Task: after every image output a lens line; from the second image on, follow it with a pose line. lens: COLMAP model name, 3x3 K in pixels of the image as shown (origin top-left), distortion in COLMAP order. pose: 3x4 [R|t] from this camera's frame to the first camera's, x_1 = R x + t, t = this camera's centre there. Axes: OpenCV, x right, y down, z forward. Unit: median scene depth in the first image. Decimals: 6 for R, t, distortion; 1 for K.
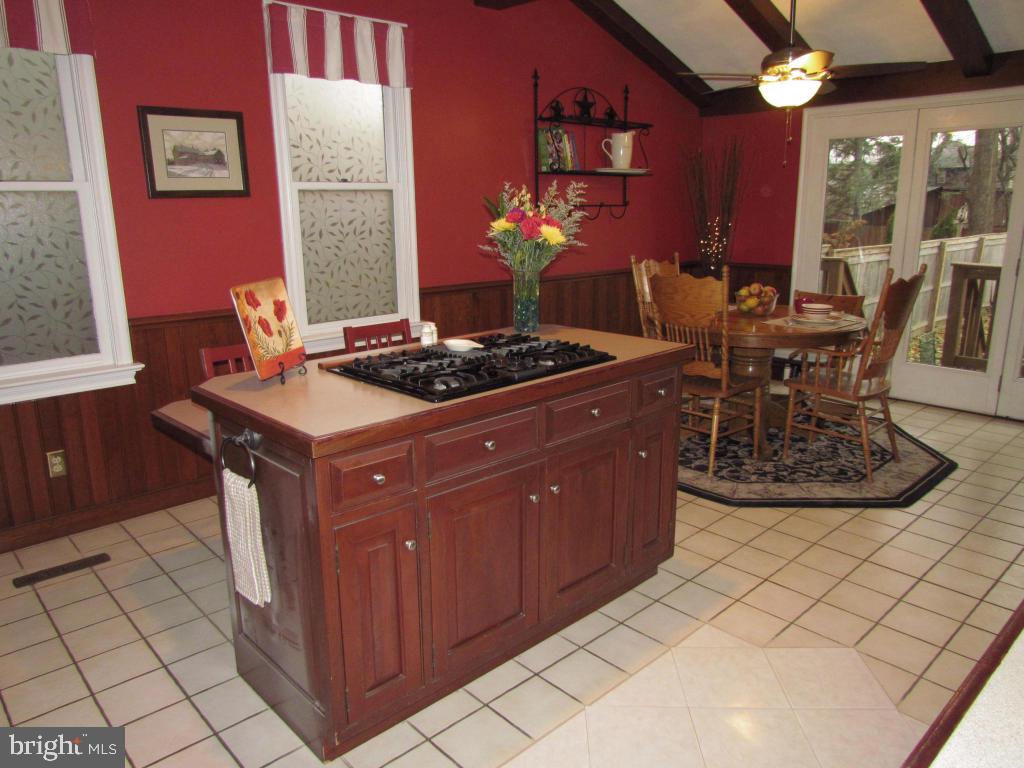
lens RADIAL K [[730.1, 0, 517.1], [0, 730.1, 380.6], [0, 0, 1]] dist [-0.013267, -0.005275]
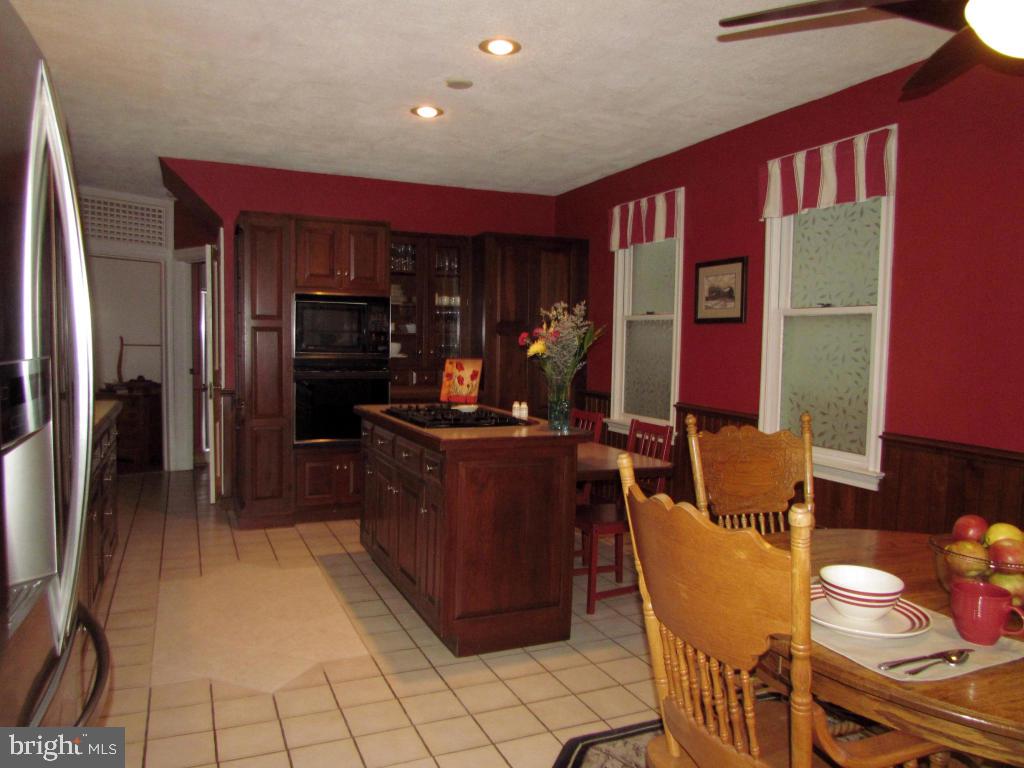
lens RADIAL K [[730.1, 0, 504.6], [0, 730.1, 394.6], [0, 0, 1]] dist [-0.013267, -0.005275]
pose [[-0.327822, 0.073990, -0.941838, 0.827529], [-0.241797, 0.957152, 0.159354, -0.209673], [0.913273, 0.279973, -0.295885, 0.921393]]
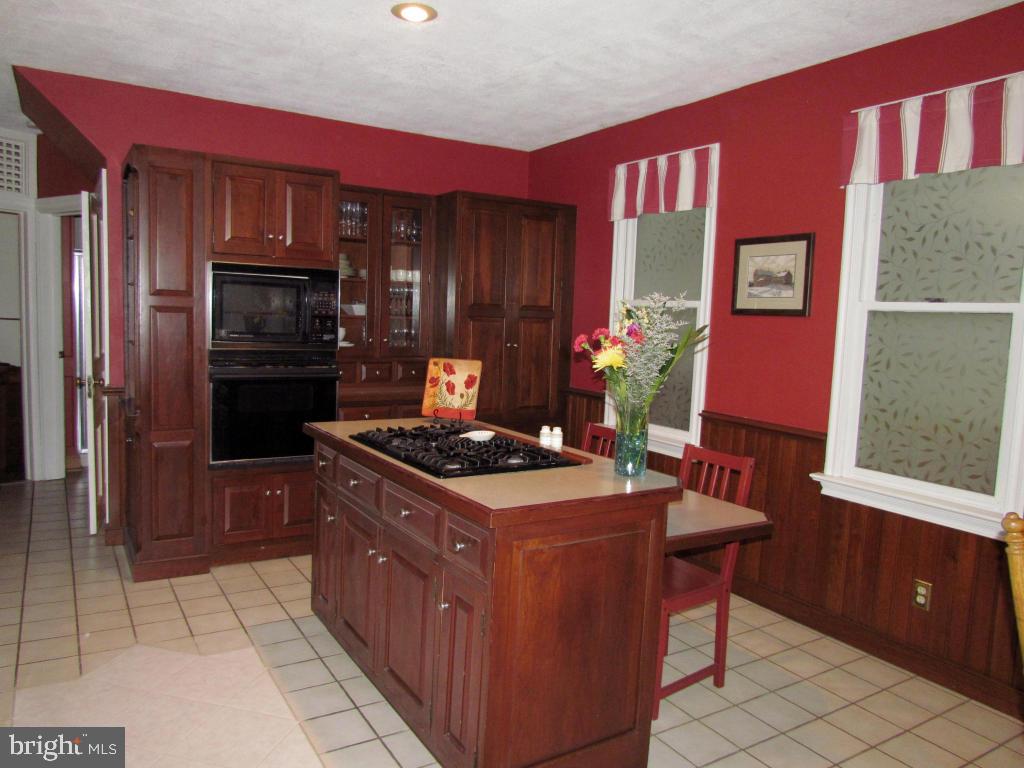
lens RADIAL K [[730.1, 0, 502.9], [0, 730.1, 387.5], [0, 0, 1]] dist [-0.013267, -0.005275]
pose [[-0.194902, 0.102197, -0.975484, 0.597744], [-0.271407, 0.950102, 0.153765, -0.180432], [0.942524, 0.294722, -0.157440, 0.714186]]
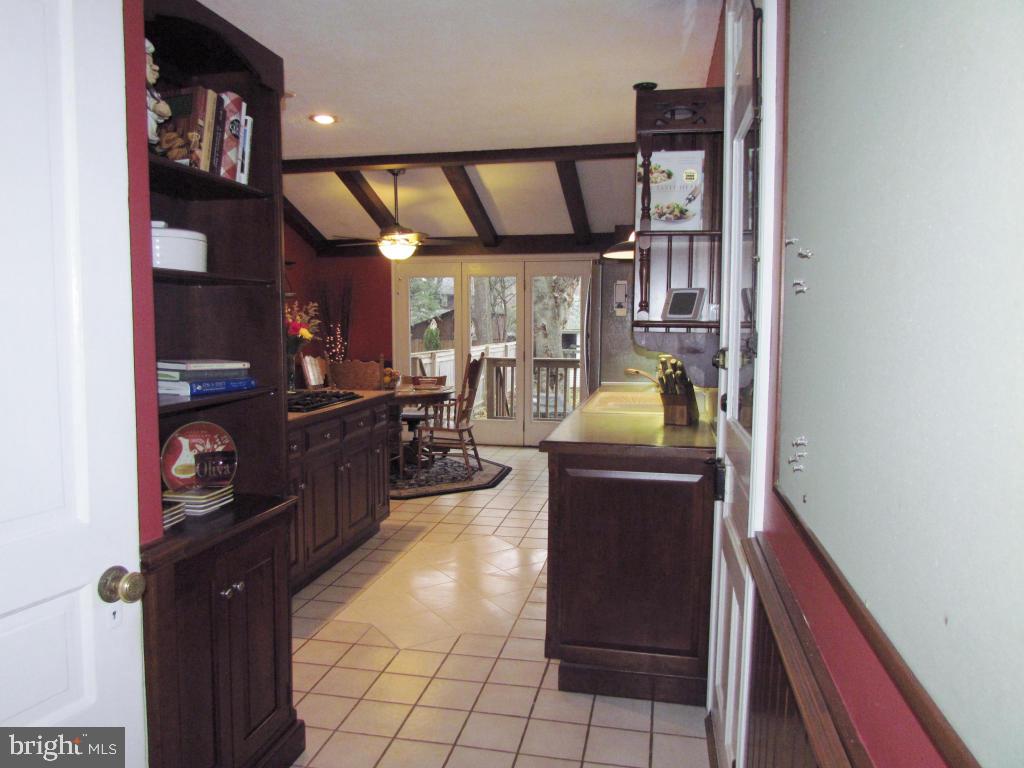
lens RADIAL K [[730.1, 0, 512.3], [0, 730.1, 377.0], [0, 0, 1]] dist [-0.013267, -0.005275]
pose [[0.817489, -0.033334, 0.574978, -0.654016], [0.126775, 0.984253, -0.123184, 0.205837], [-0.561818, 0.173594, 0.808842, -0.749546]]
